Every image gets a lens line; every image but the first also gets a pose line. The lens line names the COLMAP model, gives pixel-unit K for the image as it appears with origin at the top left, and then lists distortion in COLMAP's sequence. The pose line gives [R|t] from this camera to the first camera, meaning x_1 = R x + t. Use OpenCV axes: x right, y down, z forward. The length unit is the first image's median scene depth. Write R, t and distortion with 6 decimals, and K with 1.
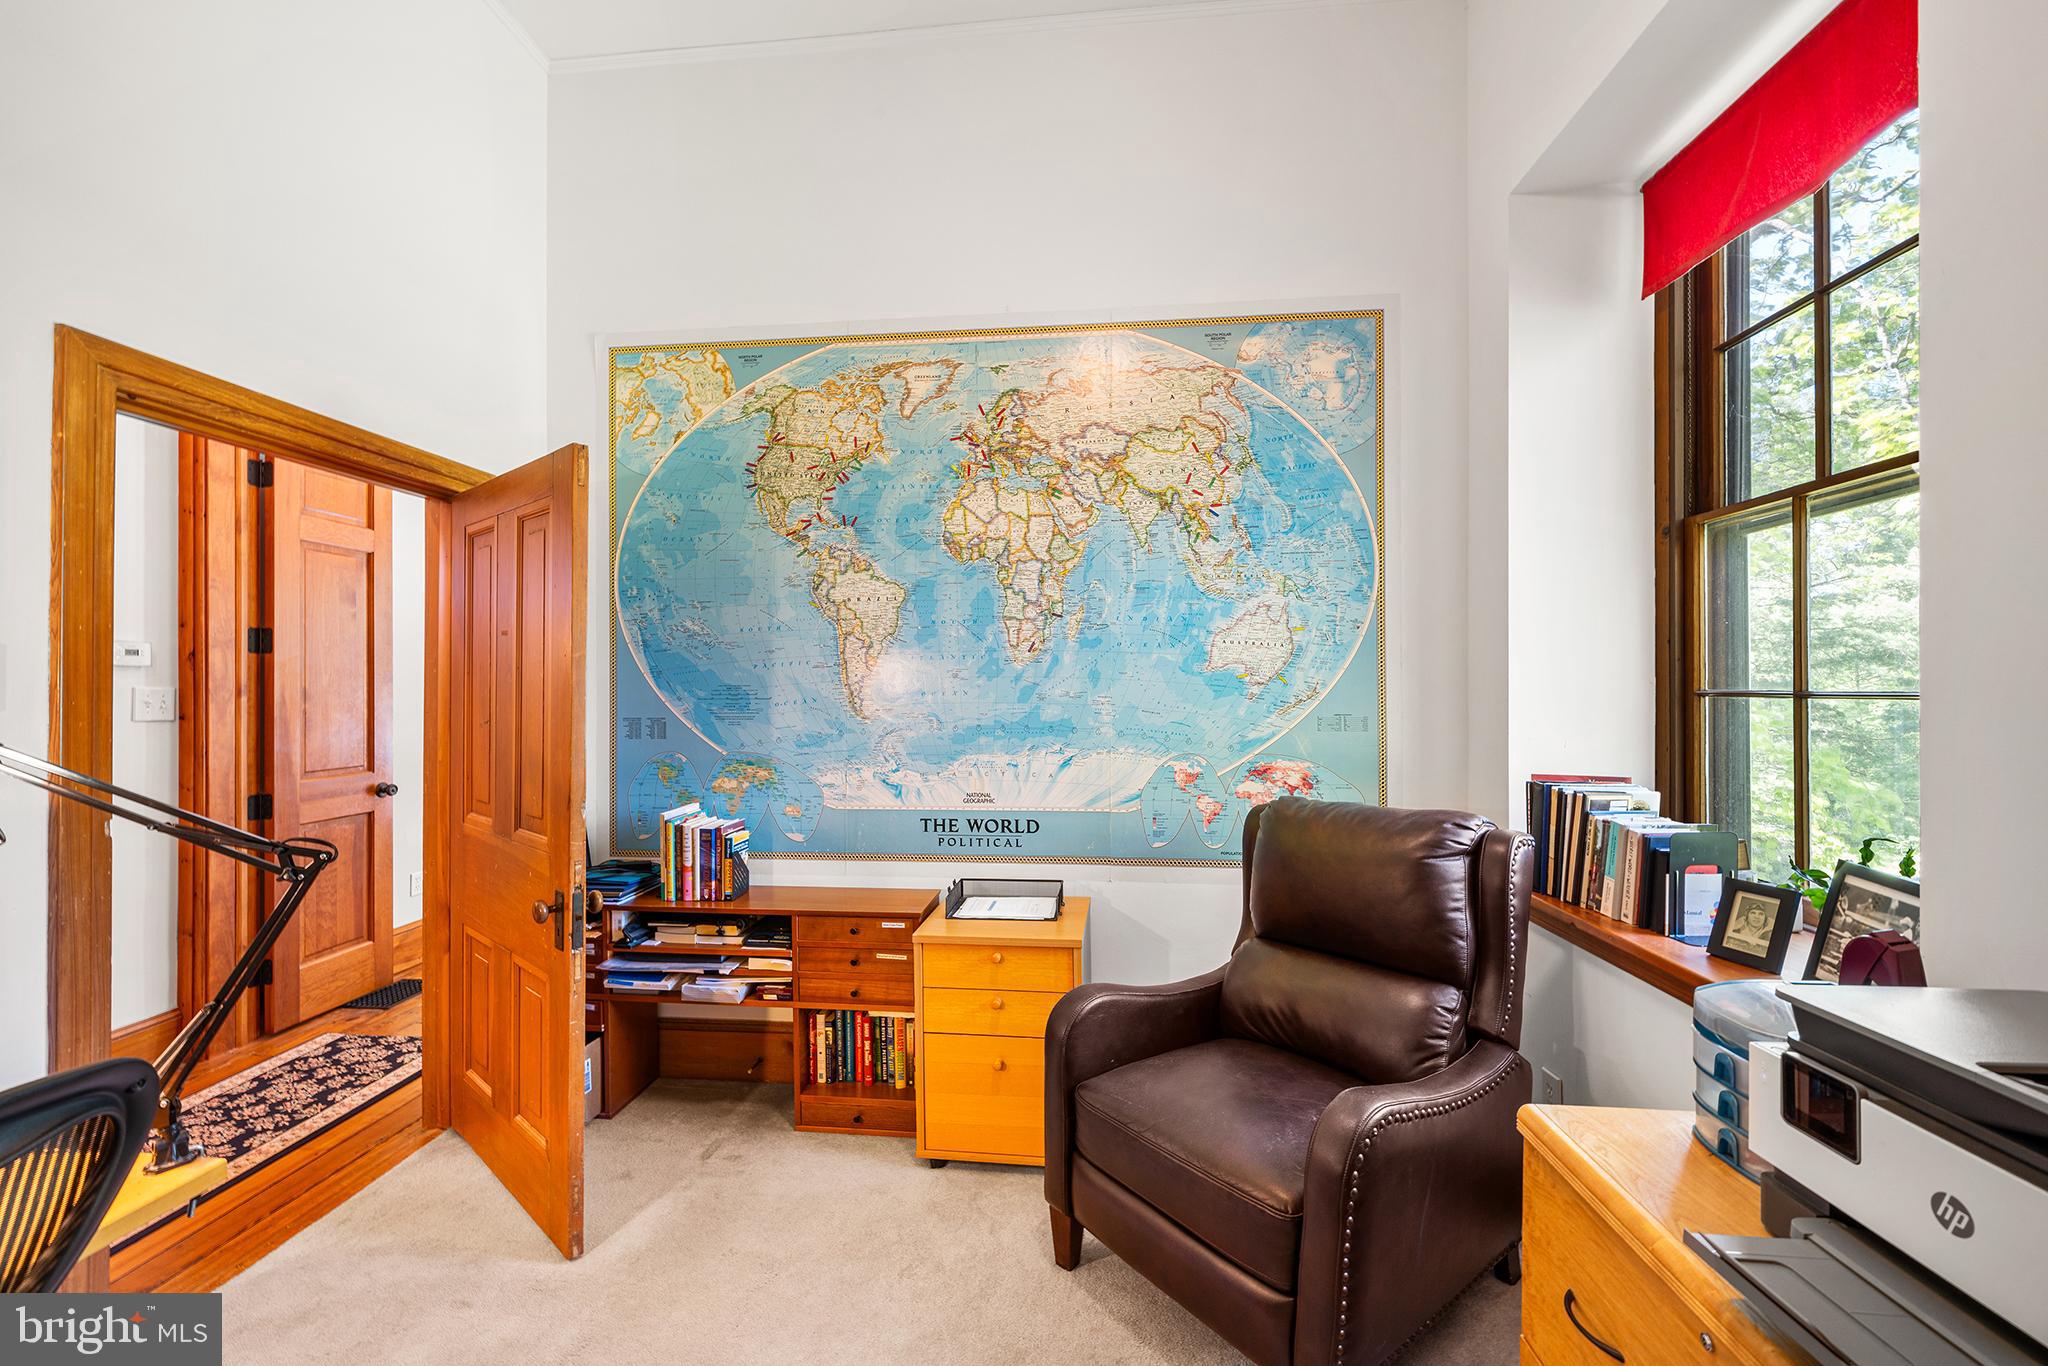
lens RADIAL K [[784.0, 0, 1024.0], [0, 784.0, 683.0], [0, 0, 1]] dist [0.000410, 0.000049]
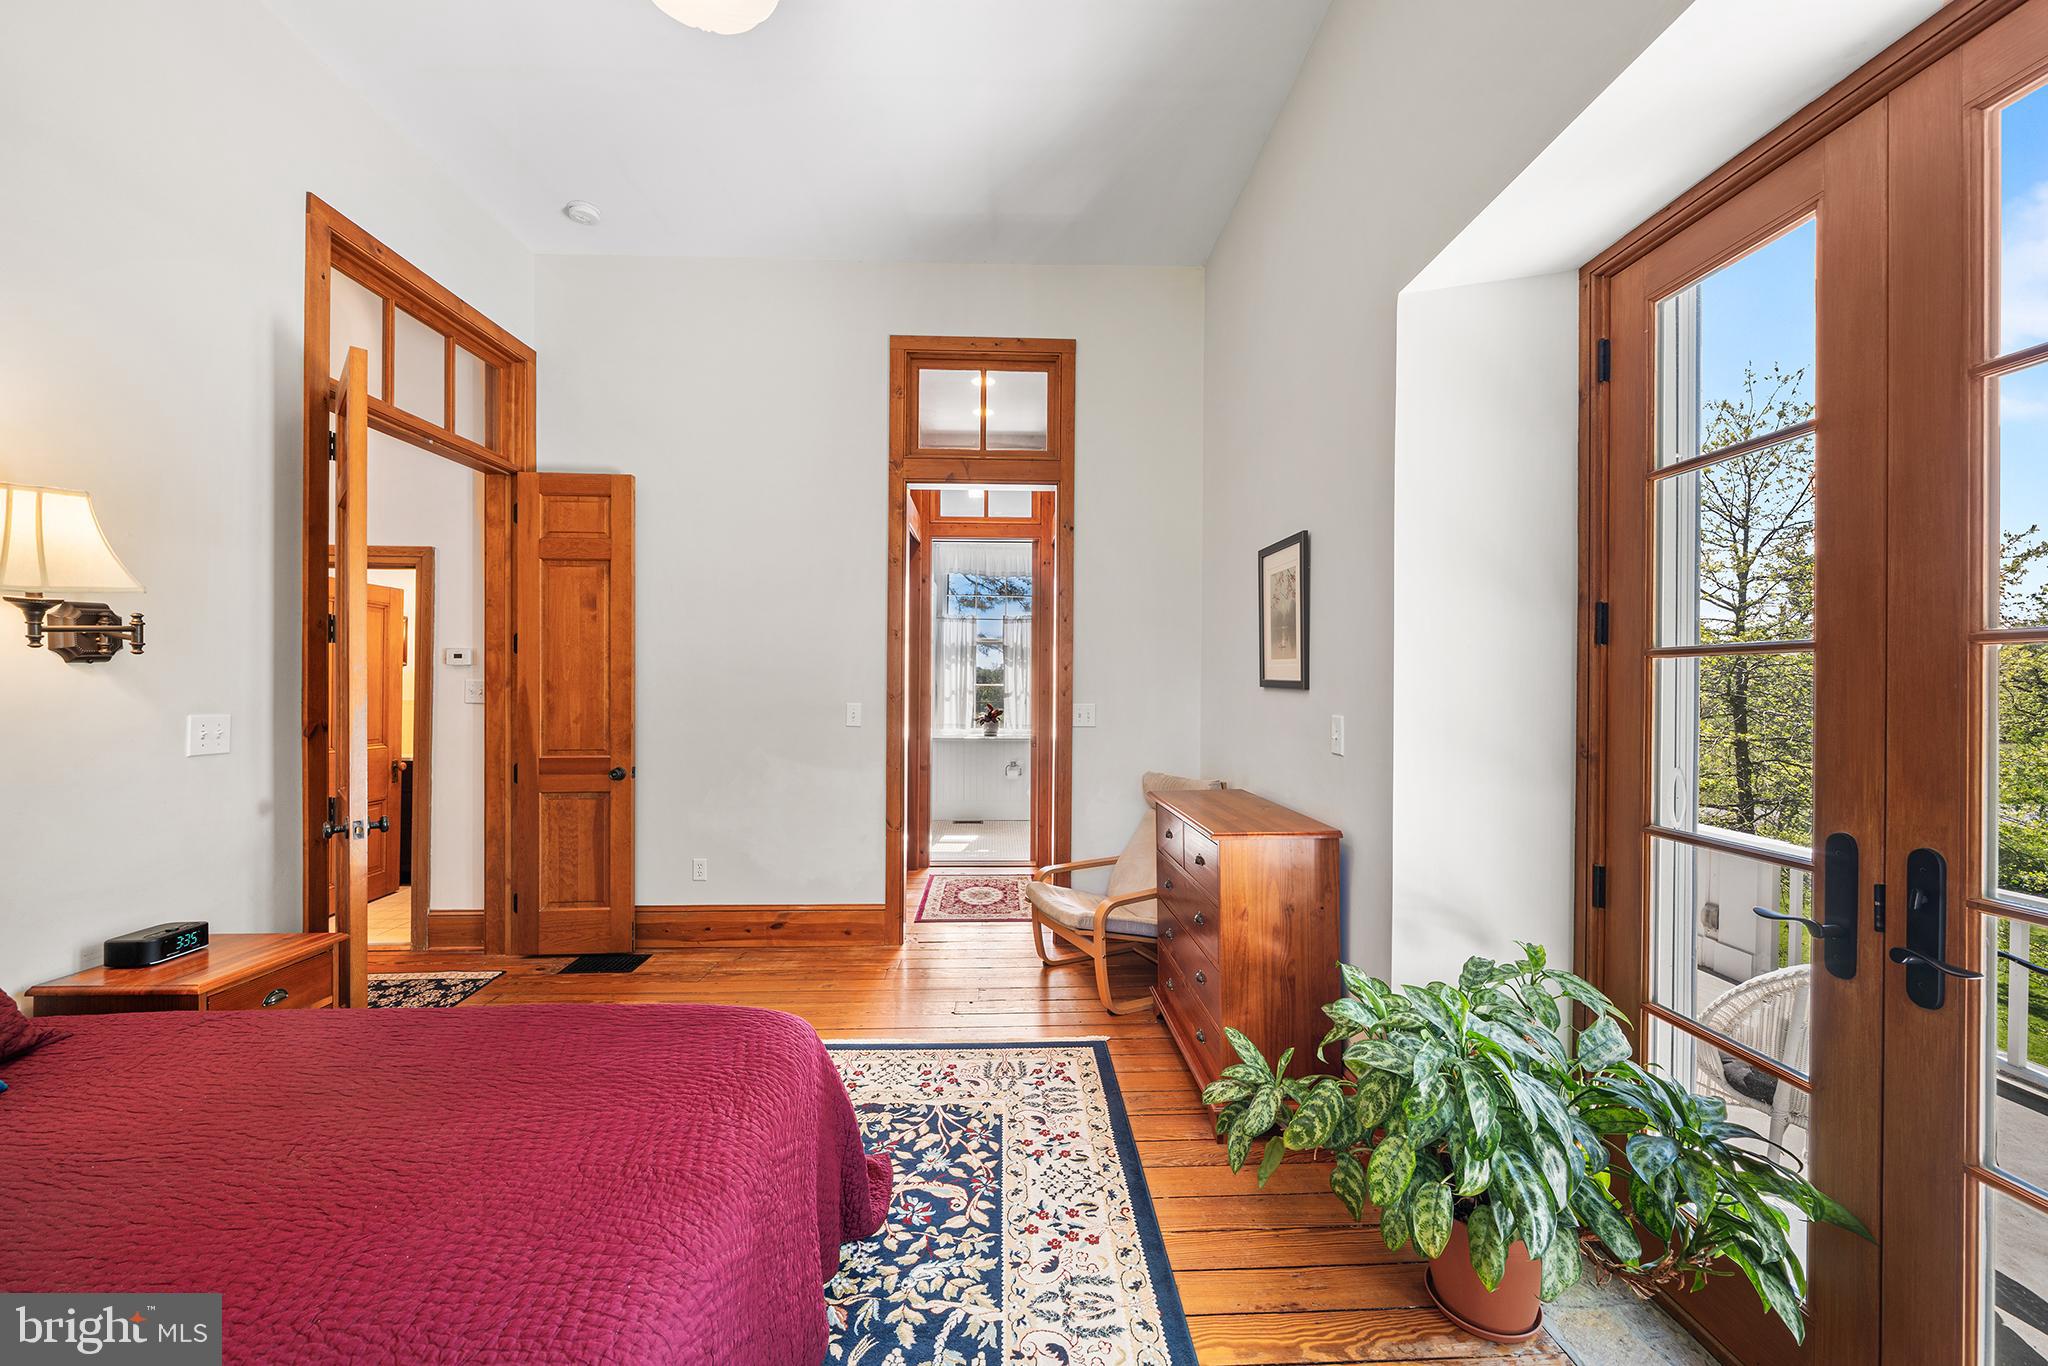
lens RADIAL K [[740.2, 0, 1024.0], [0, 740.2, 683.0], [0, 0, 1]] dist [0.001160, -0.000103]
pose [[0.135265, -0.000185, -0.990809, 0.341272], [-0.000644, 1.000000, -0.000274, 0.010217], [0.990809, 0.000675, 0.135265, 1.682436]]
